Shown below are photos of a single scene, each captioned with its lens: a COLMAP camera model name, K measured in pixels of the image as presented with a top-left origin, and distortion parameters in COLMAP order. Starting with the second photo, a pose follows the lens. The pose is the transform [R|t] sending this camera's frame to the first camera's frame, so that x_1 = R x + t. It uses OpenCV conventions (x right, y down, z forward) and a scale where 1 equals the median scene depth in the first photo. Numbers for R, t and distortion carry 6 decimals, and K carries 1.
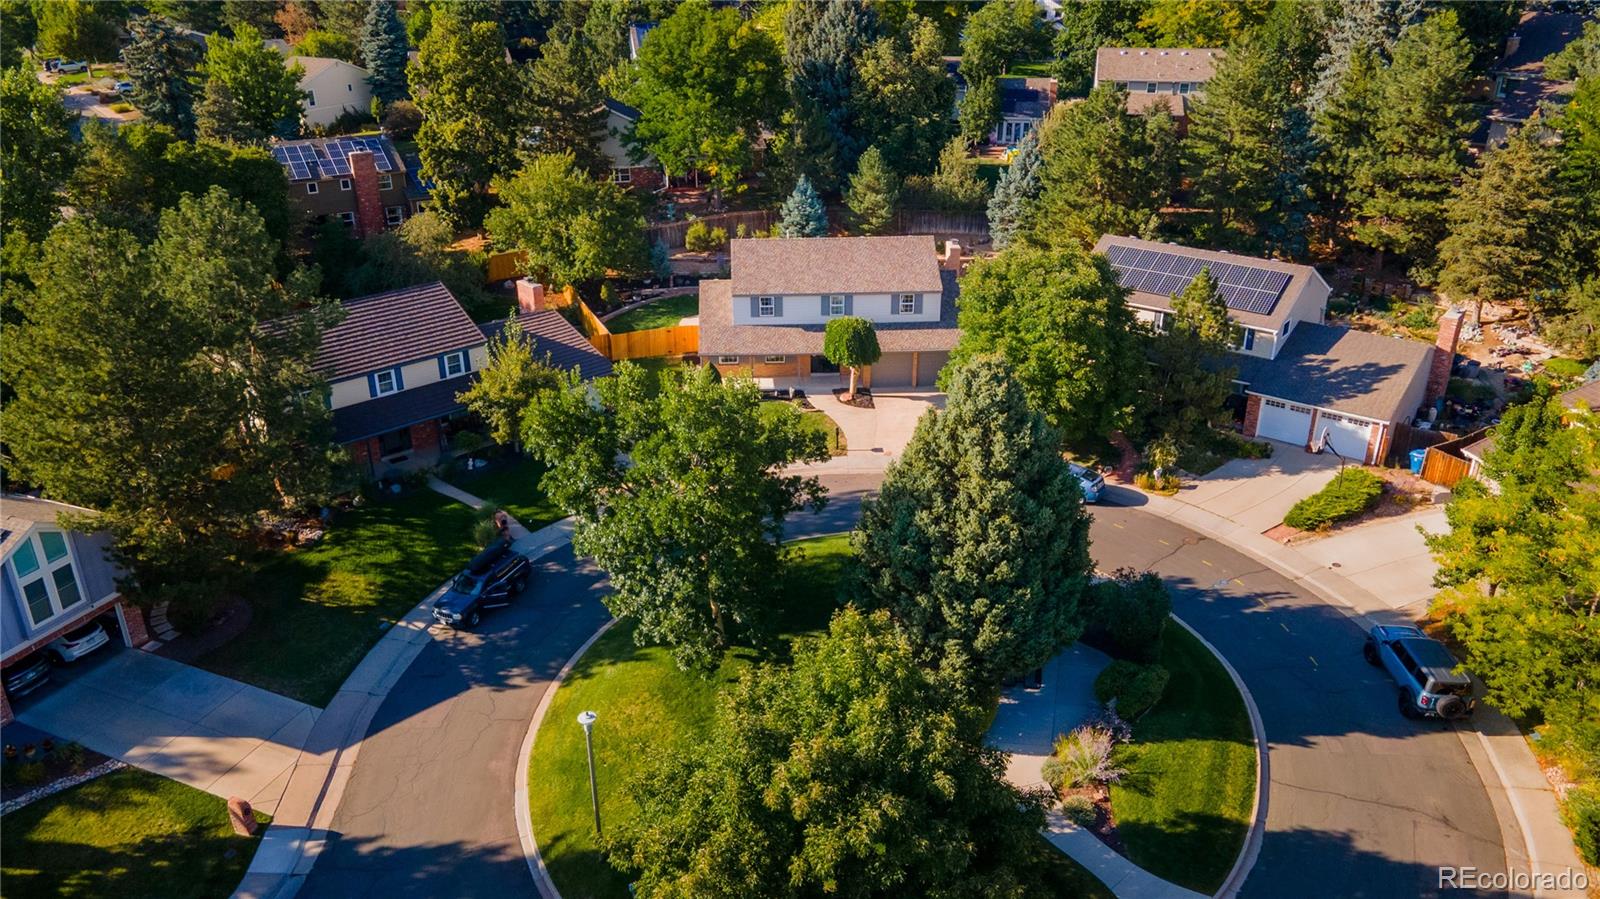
lens RADIAL K [[1279.7, 0, 801.4], [0, 1279.7, 449.8], [0, 0, 1]] dist [-0.019134, -0.004627]
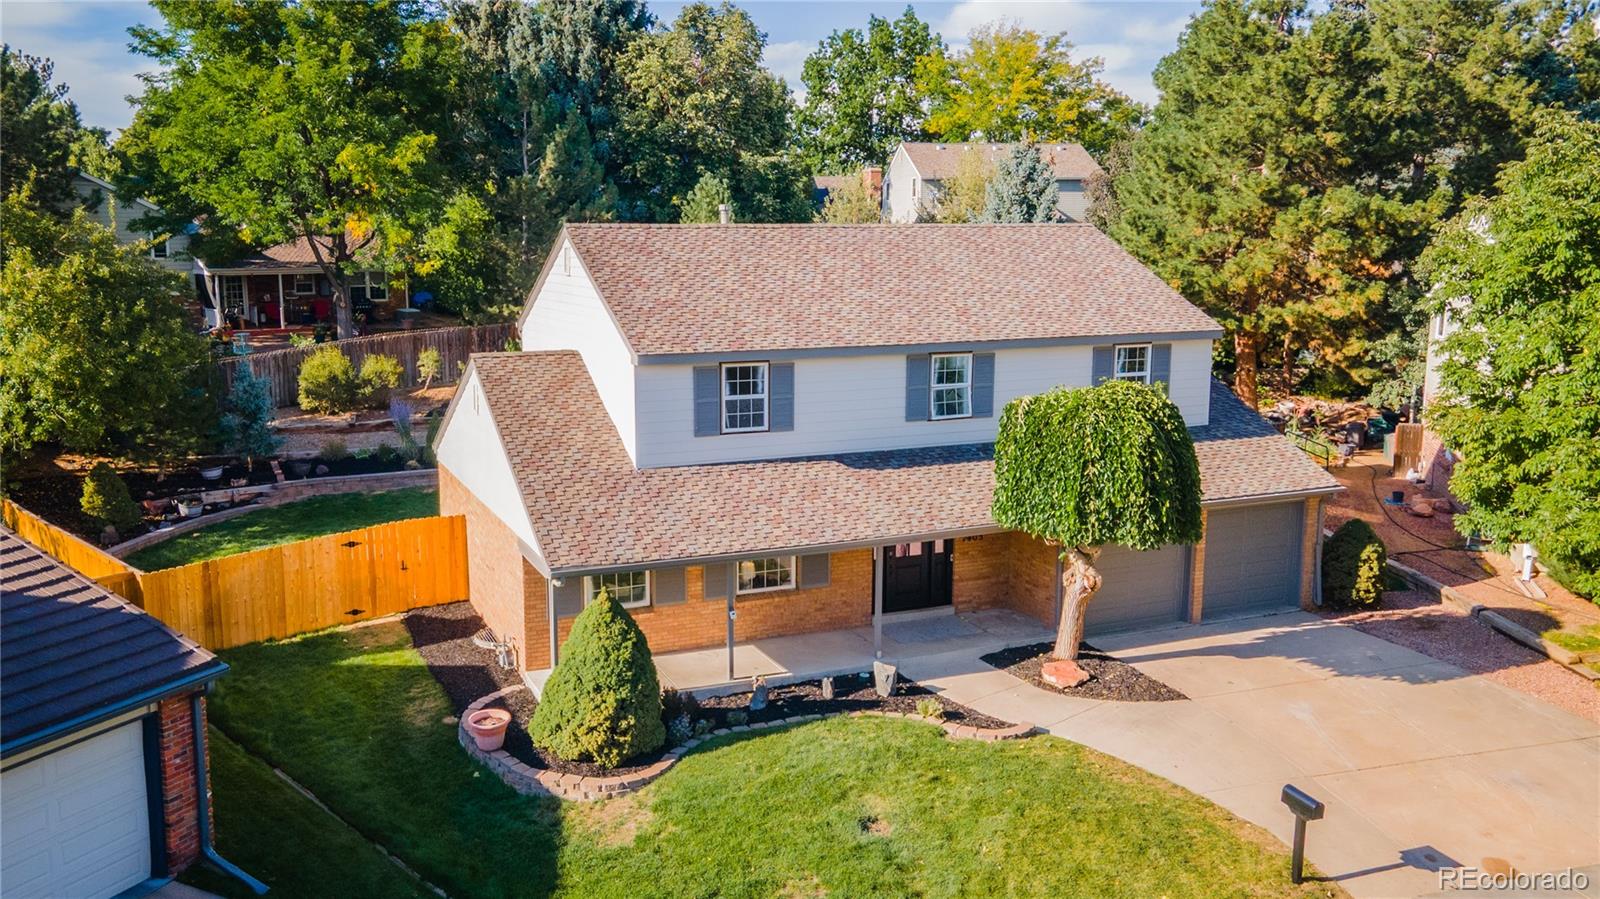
lens RADIAL K [[1279.7, 0, 797.0], [0, 1279.7, 445.9], [0, 0, 1]] dist [-0.019134, -0.004627]
pose [[0.924512, -0.057957, 0.376721, -0.124695], [0.151193, 0.963050, -0.222881, -0.033726], [-0.349883, 0.263013, 0.899114, 0.724414]]
